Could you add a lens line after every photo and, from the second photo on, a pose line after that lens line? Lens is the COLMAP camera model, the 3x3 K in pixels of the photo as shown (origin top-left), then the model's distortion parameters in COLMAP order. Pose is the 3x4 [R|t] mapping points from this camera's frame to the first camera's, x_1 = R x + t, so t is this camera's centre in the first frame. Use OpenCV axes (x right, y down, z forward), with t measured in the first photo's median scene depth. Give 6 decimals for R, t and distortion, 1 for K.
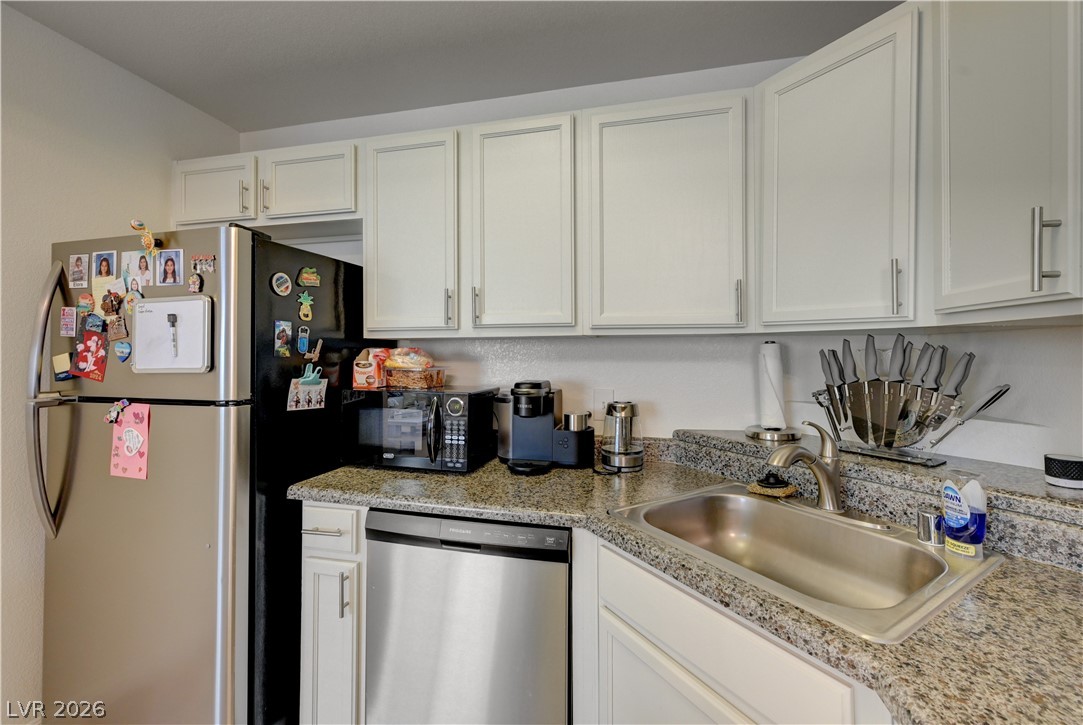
lens RADIAL K [[430.6, 0, 541.9], [0, 430.6, 343.7], [0, 0, 1]] dist [0.000426, 0.000001]
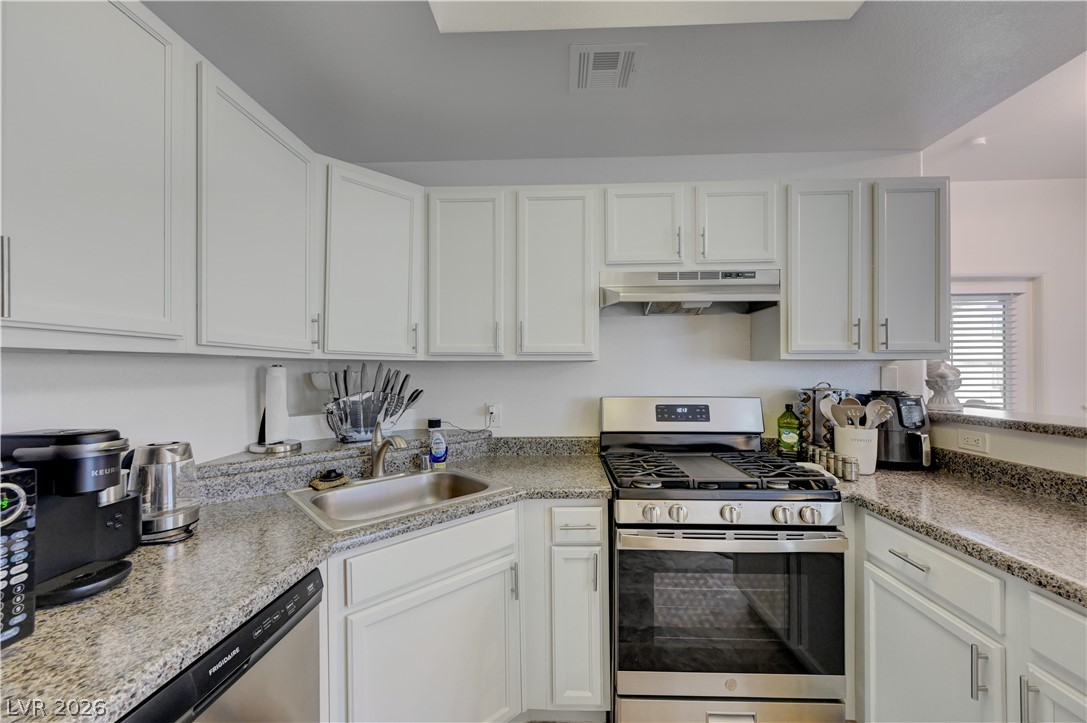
lens RADIAL K [[446.2, 0, 543.5], [0, 446.2, 361.5], [0, 0, 1]] dist [0.000148, 0.000022]
pose [[-0.187582, 0.020308, 0.982039, -0.769398], [-0.009992, 0.999695, -0.022582, 0.004913], [-0.982198, -0.014048, -0.187321, 0.553865]]
